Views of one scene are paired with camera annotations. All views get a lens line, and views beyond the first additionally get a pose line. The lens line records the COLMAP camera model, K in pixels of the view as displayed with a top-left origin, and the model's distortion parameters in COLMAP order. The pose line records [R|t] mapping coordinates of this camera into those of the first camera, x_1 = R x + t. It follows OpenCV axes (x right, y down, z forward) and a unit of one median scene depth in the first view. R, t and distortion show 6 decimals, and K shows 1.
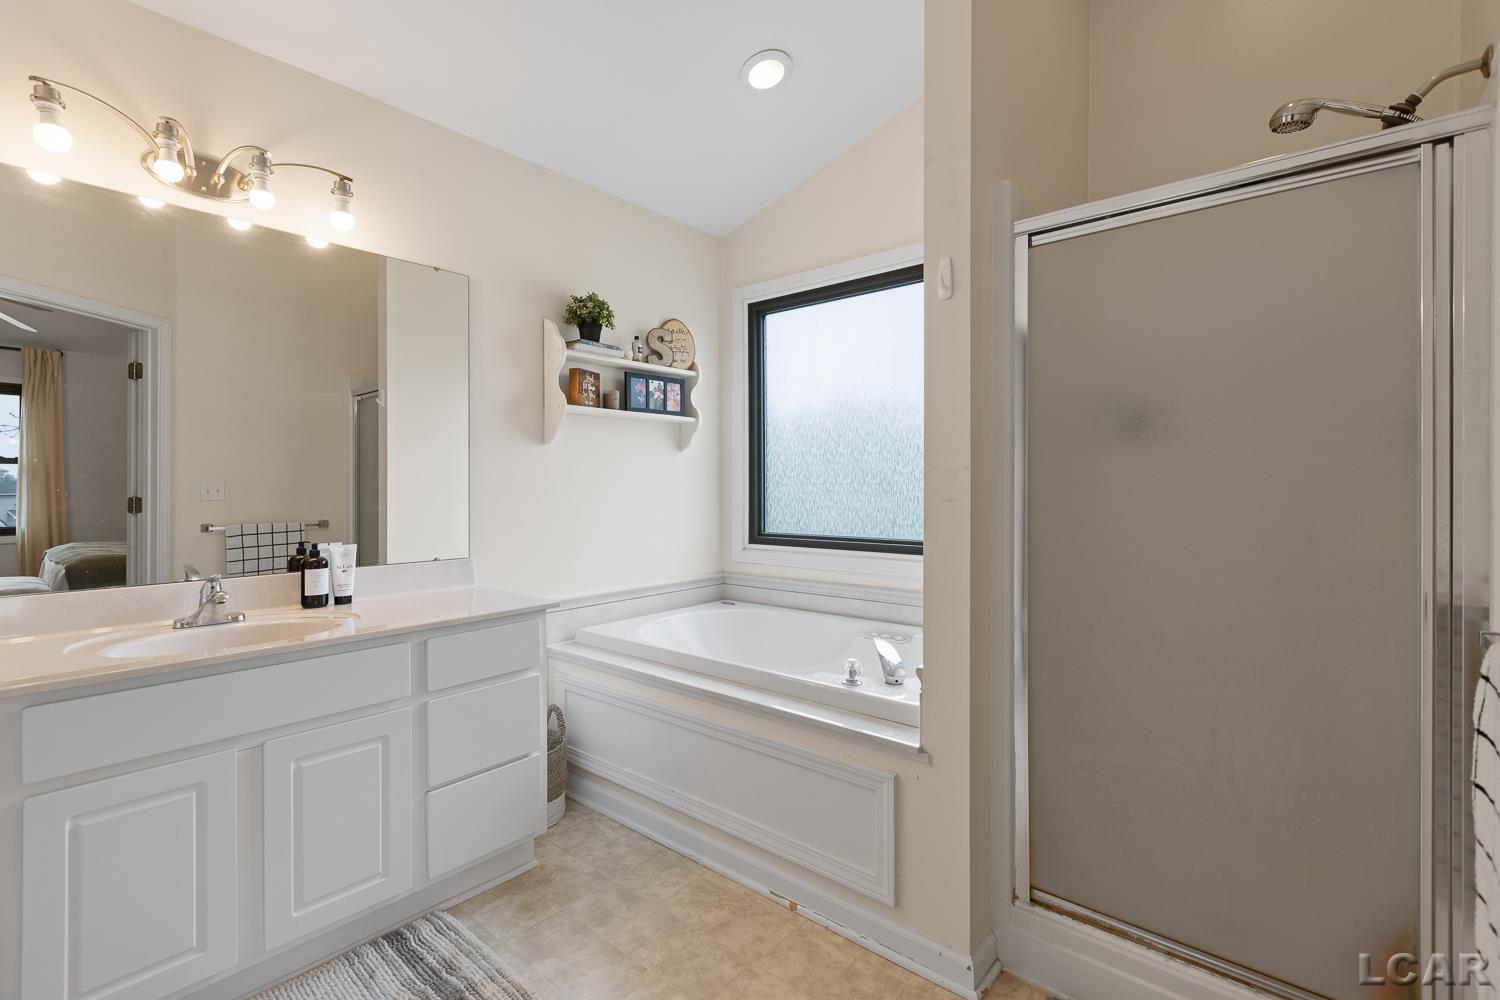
lens RADIAL K [[681.3, 0, 749.6], [0, 681.3, 495.0], [0, 0, 1]] dist [0.005012, -0.001298]
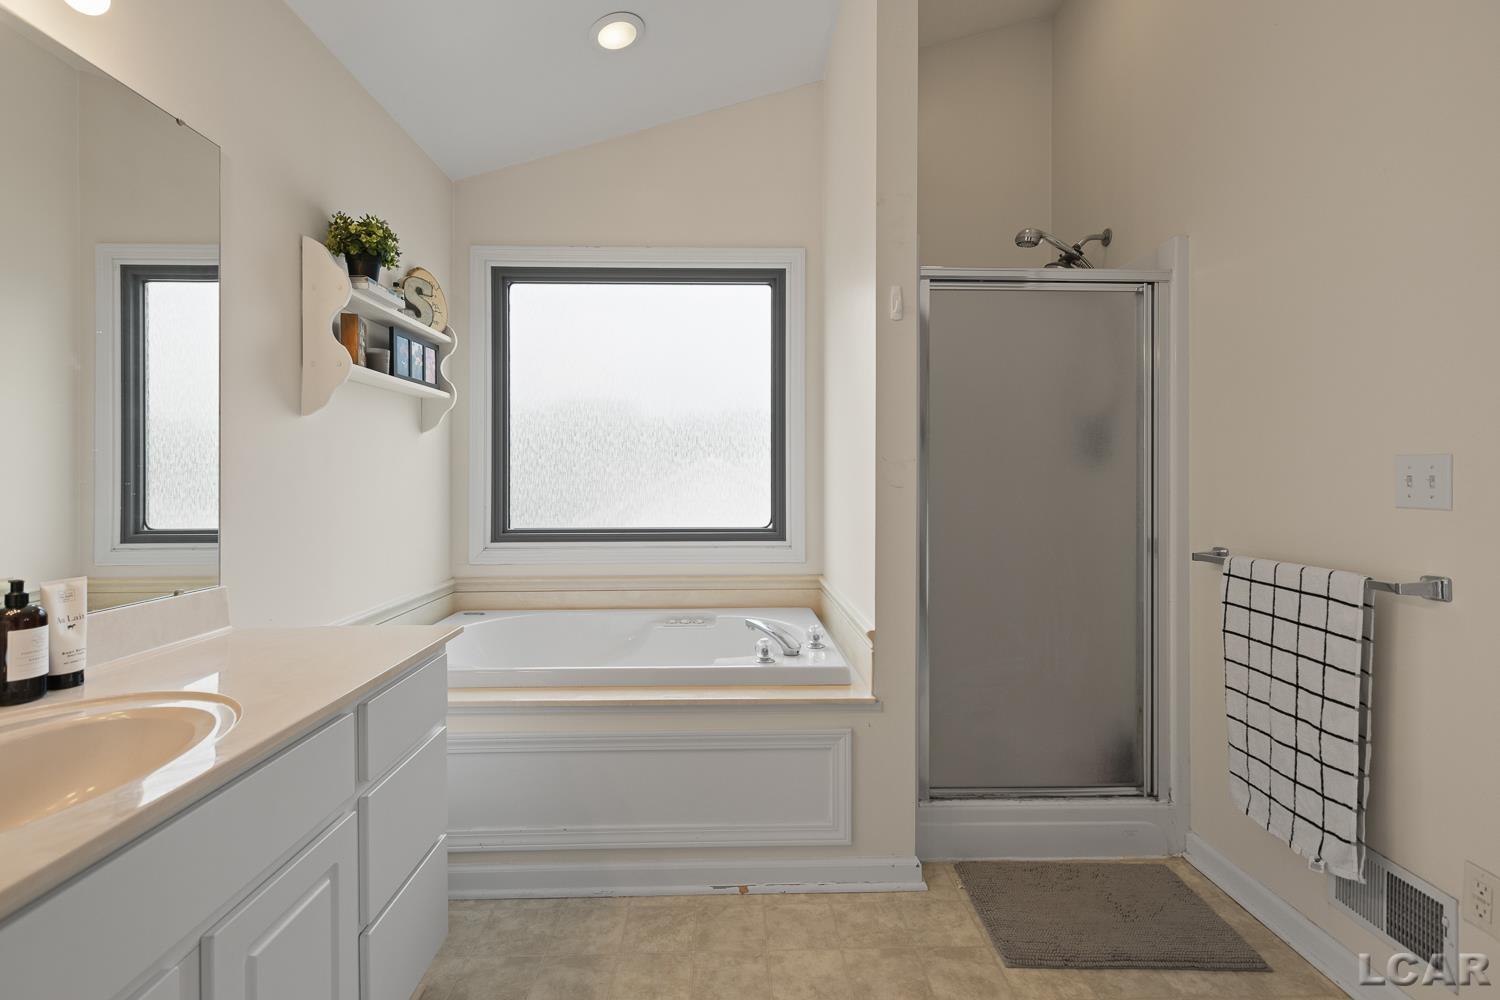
lens RADIAL K [[681.3, 0, 749.8], [0, 681.3, 486.3], [0, 0, 1]] dist [0.005012, -0.001298]
pose [[0.738228, -0.006933, 0.674516, -0.556043], [0.007997, 0.999967, 0.001525, 0.001539], [-0.674504, 0.004269, 0.738259, 0.221023]]
